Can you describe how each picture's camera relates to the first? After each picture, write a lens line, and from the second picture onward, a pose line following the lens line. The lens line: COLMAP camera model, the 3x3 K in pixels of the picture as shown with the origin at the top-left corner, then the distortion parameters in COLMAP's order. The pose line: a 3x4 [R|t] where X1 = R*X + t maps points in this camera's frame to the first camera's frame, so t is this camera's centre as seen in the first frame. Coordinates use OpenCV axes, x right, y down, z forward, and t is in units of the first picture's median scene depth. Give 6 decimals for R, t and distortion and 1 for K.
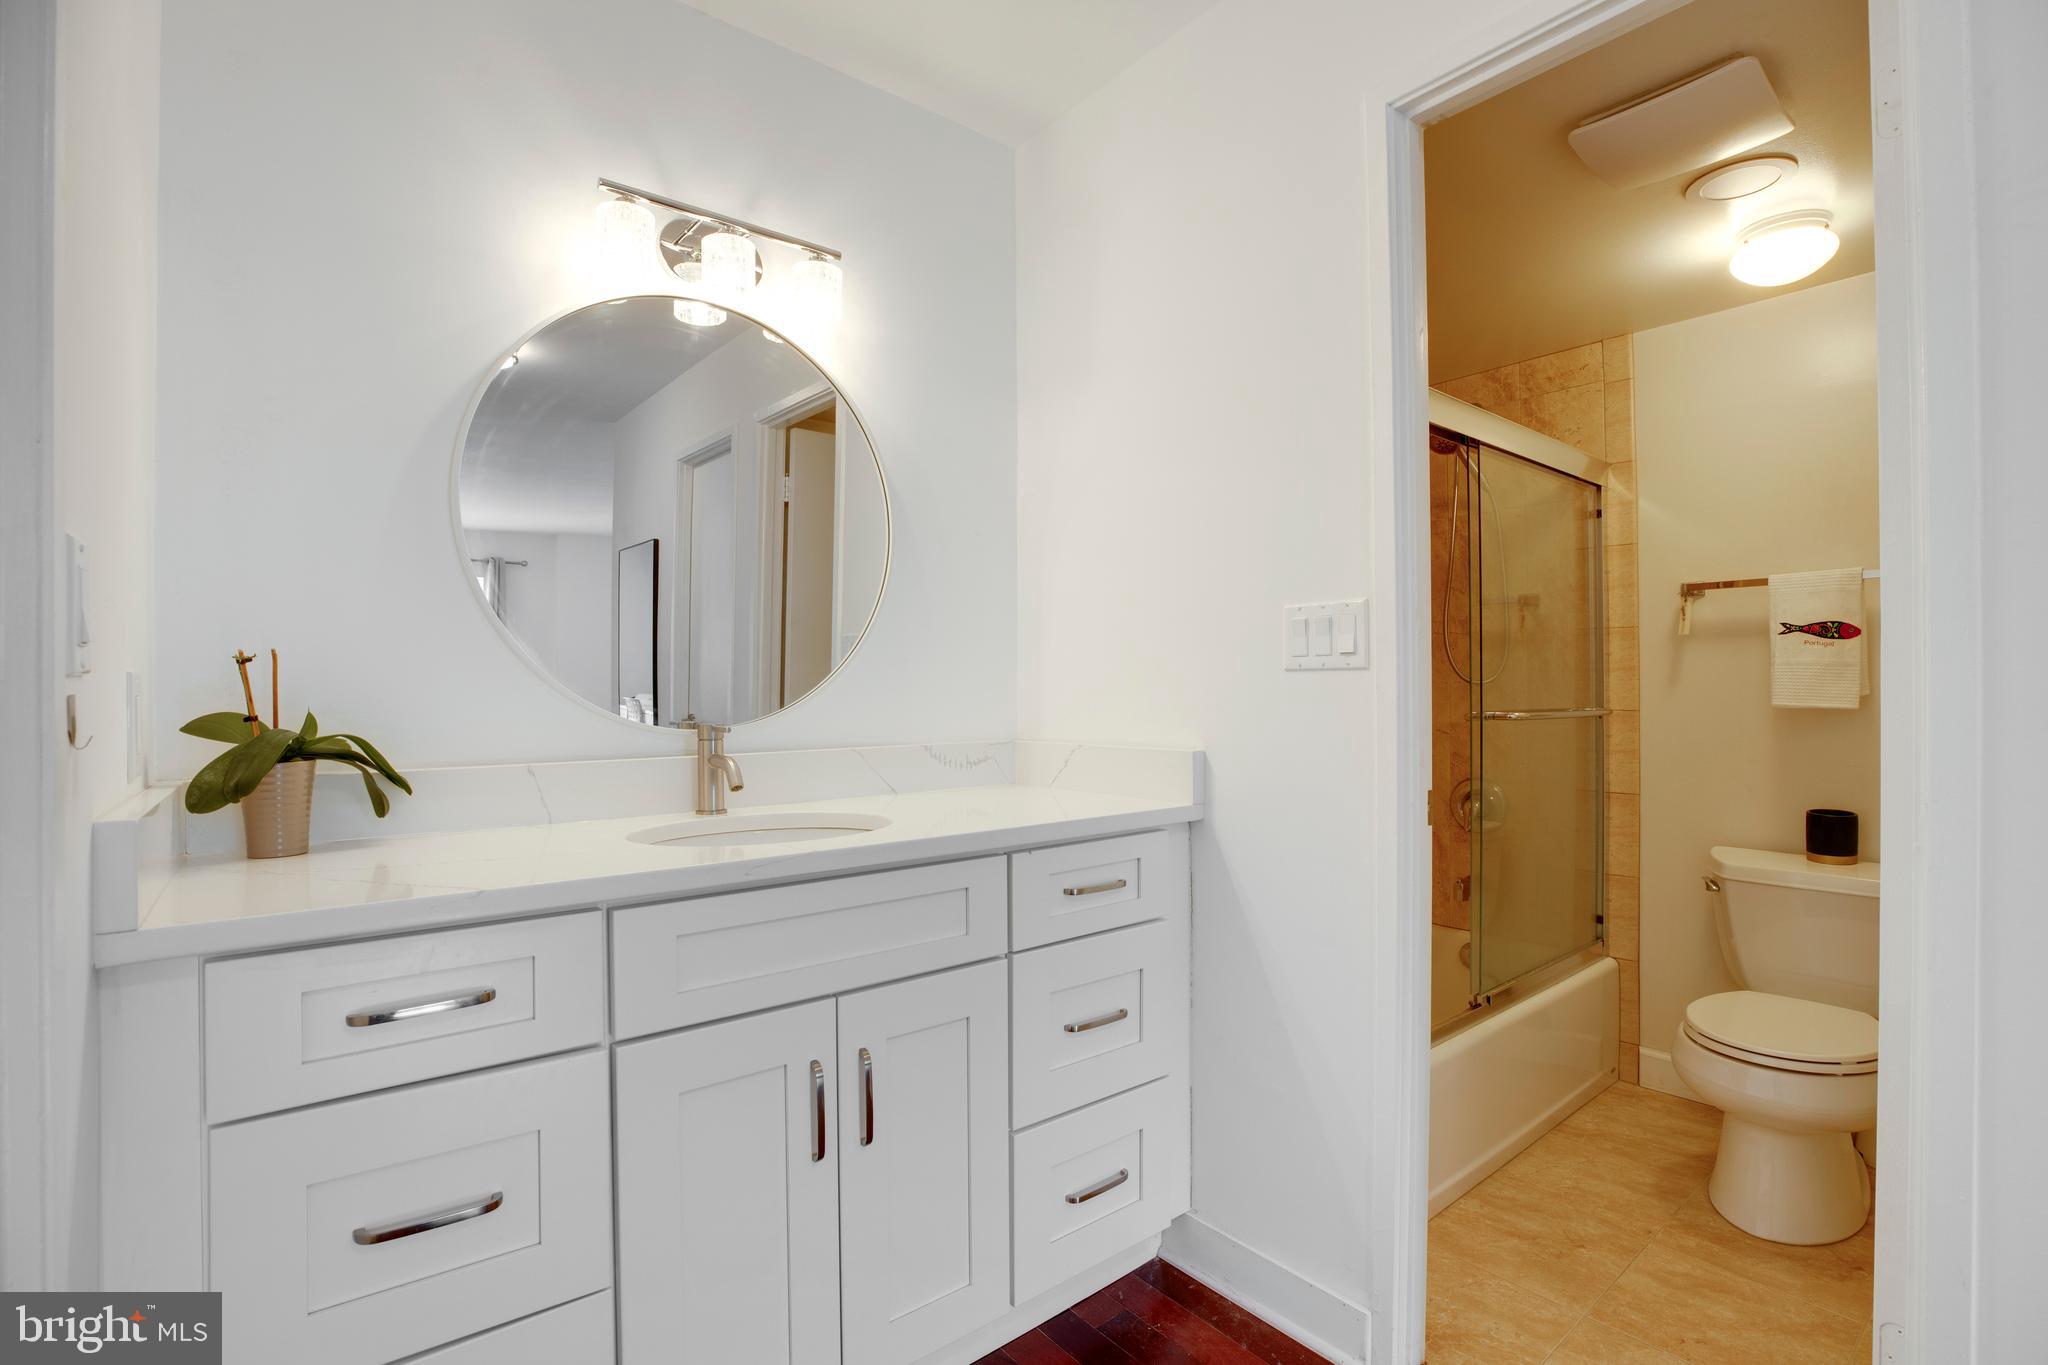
lens RADIAL K [[958.2, 0, 1035.8], [0, 958.2, 701.5], [0, 0, 1]] dist [-0.046860, 0.014991]
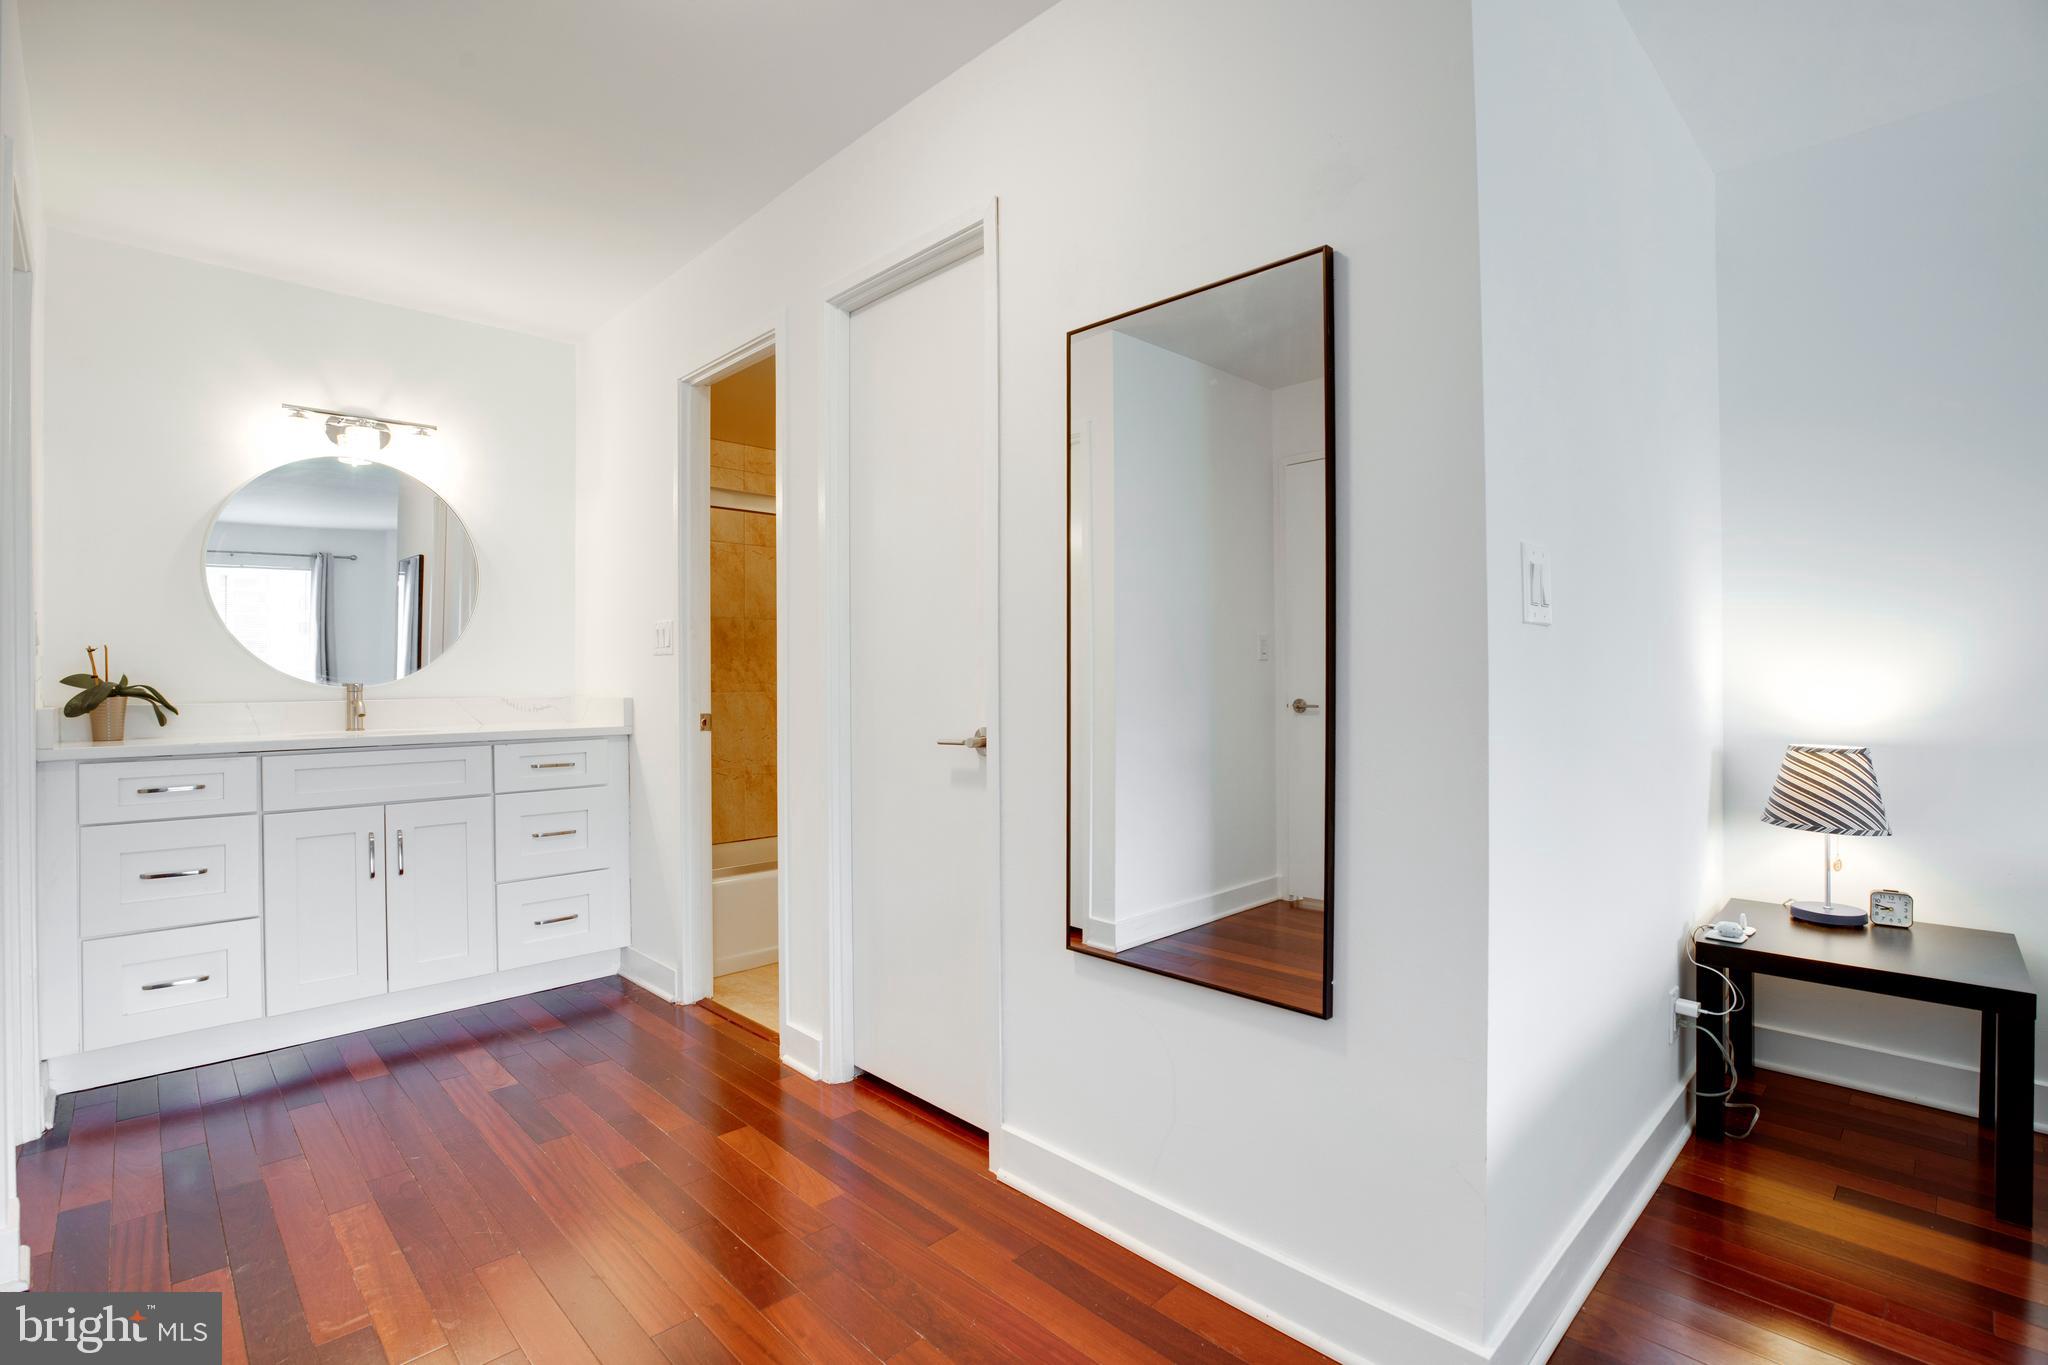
lens RADIAL K [[968.3, 0, 1030.1], [0, 968.3, 679.4], [0, 0, 1]] dist [-0.049618, 0.017714]
pose [[0.994668, -0.005314, 0.102987, 1.028304], [0.006429, 0.999924, -0.010500, 0.056407], [-0.102924, 0.011106, 0.994627, -1.302537]]
